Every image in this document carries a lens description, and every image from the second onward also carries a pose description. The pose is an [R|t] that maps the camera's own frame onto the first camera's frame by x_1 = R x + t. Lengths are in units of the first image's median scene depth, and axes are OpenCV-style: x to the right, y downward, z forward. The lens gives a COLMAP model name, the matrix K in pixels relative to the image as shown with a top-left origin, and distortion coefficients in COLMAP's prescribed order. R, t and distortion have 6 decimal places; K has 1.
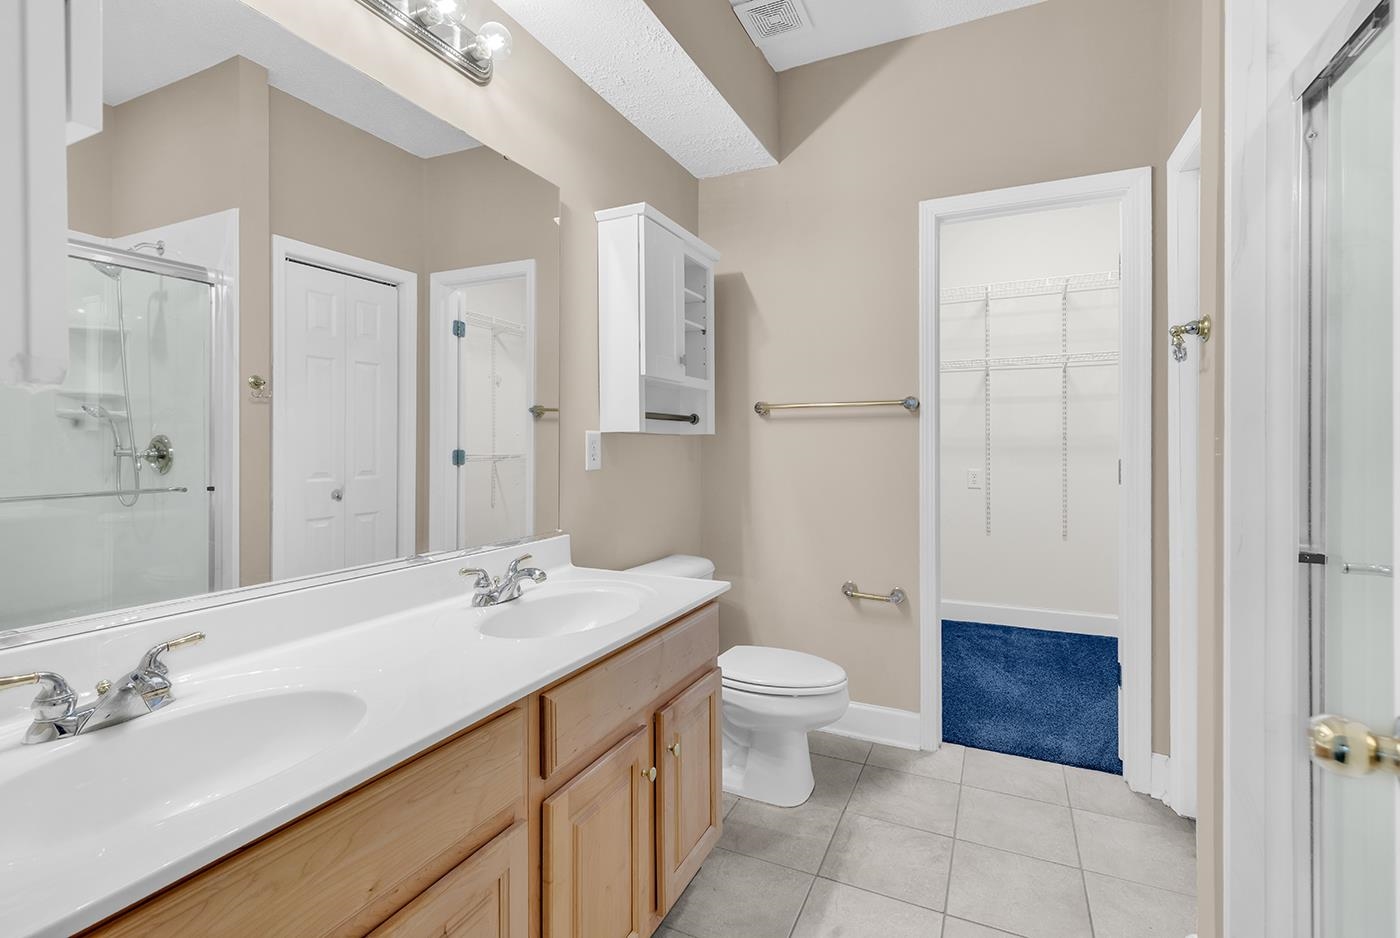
lens RADIAL K [[602.1, 0, 742.5], [0, 602.1, 435.6], [0, 0, 1]] dist [0.003893, -0.001151]
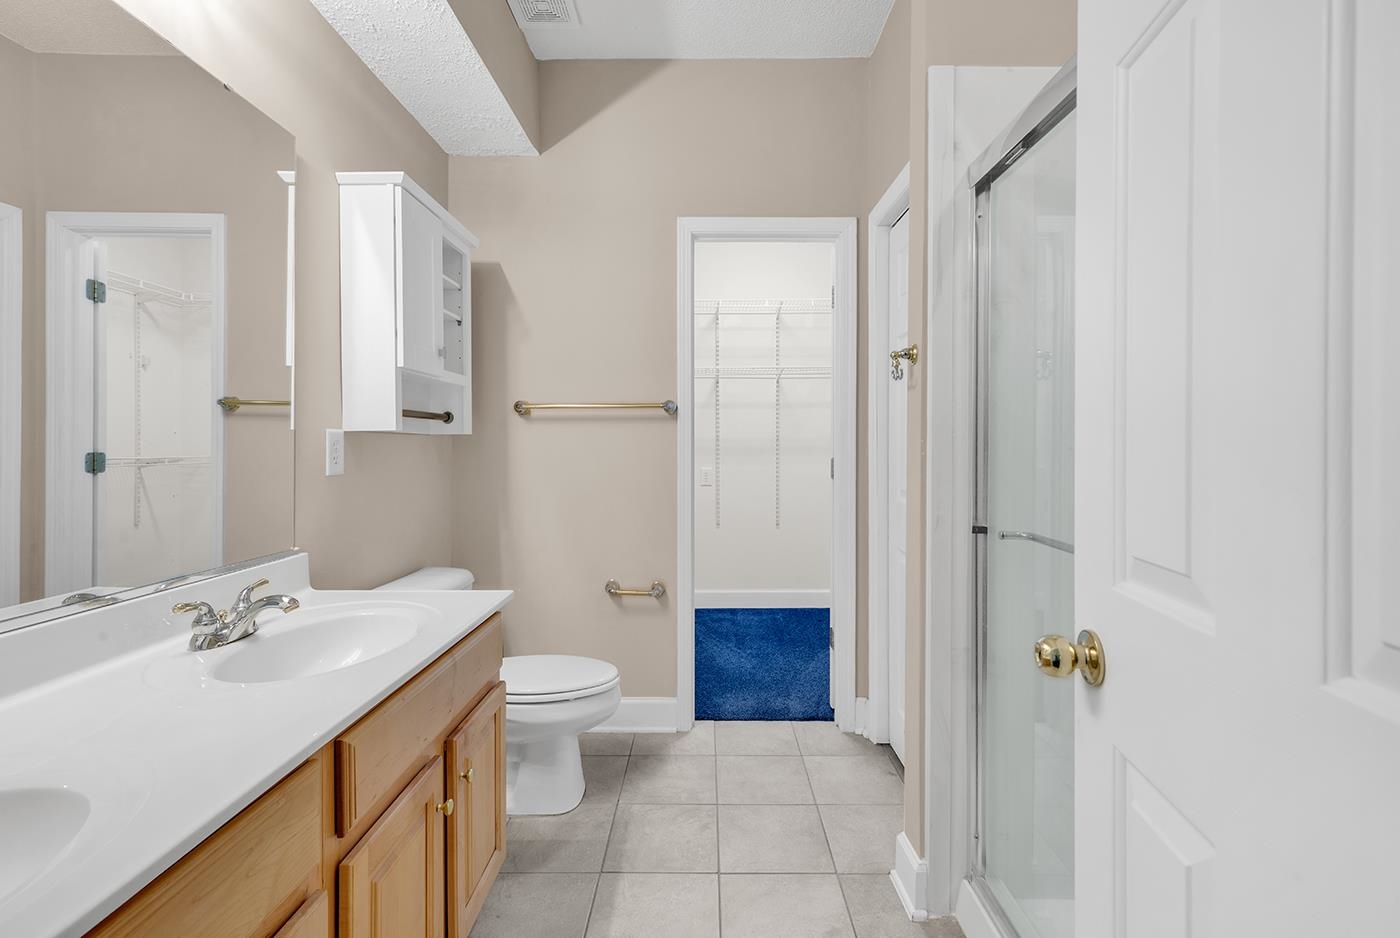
lens RADIAL K [[602.1, 0, 704.0], [0, 602.1, 438.6], [0, 0, 1]] dist [0.003893, -0.001151]
pose [[0.916285, 0.005139, 0.400493, -0.102175], [-0.006521, 0.999977, 0.002089, -0.000006], [-0.400473, -0.004526, 0.916297, 0.007339]]
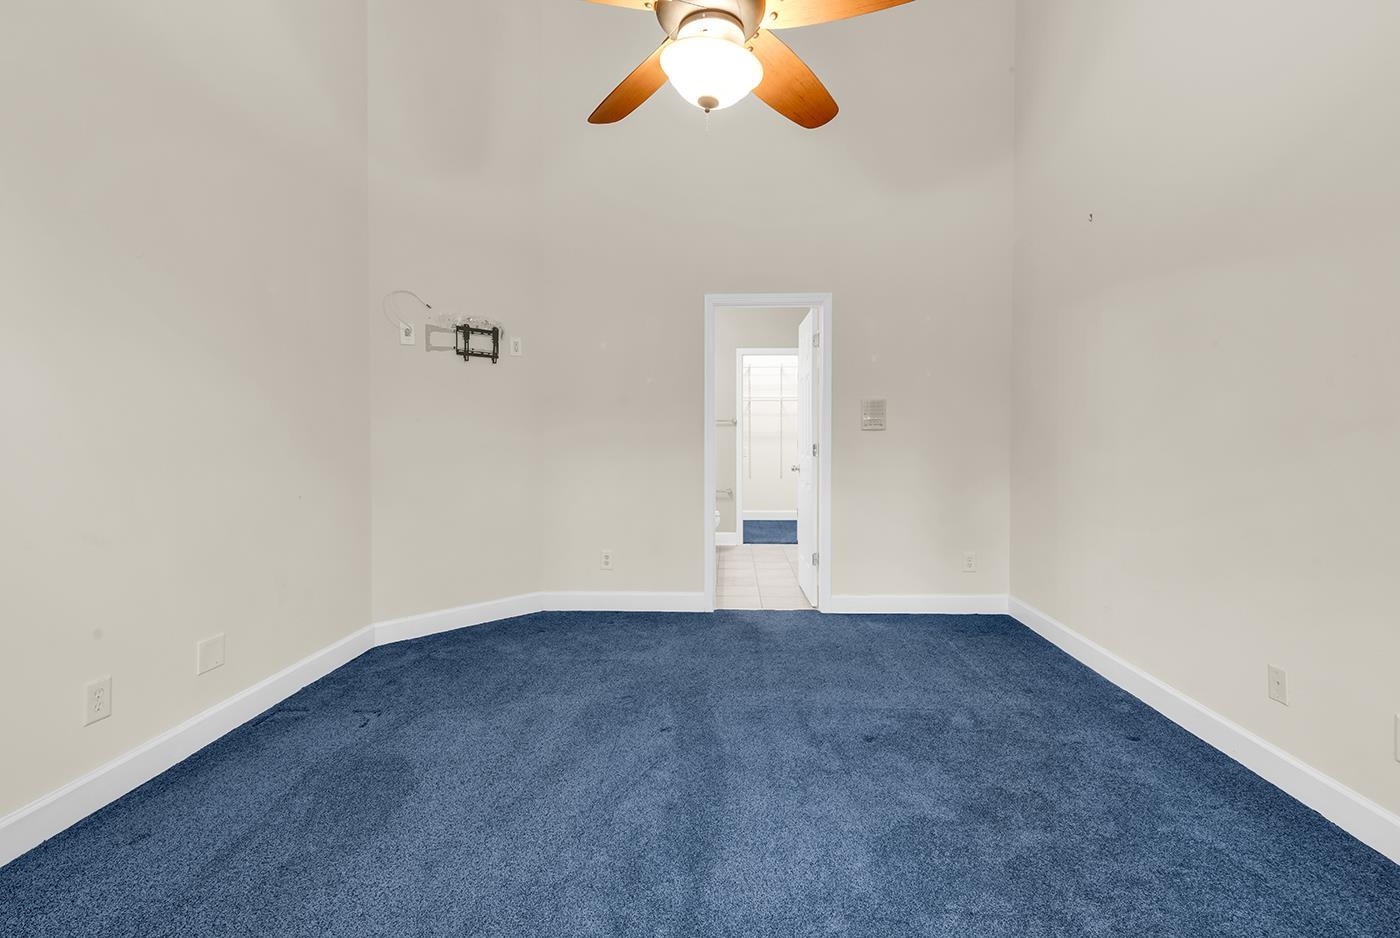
lens RADIAL K [[602.1, 0, 707.2], [0, 602.1, 440.6], [0, 0, 1]] dist [0.003893, -0.001151]
pose [[0.930068, -0.004947, 0.367353, -1.006623], [-0.004212, 0.999700, 0.024127, -0.035679], [-0.367362, -0.023987, 0.929769, -1.813180]]
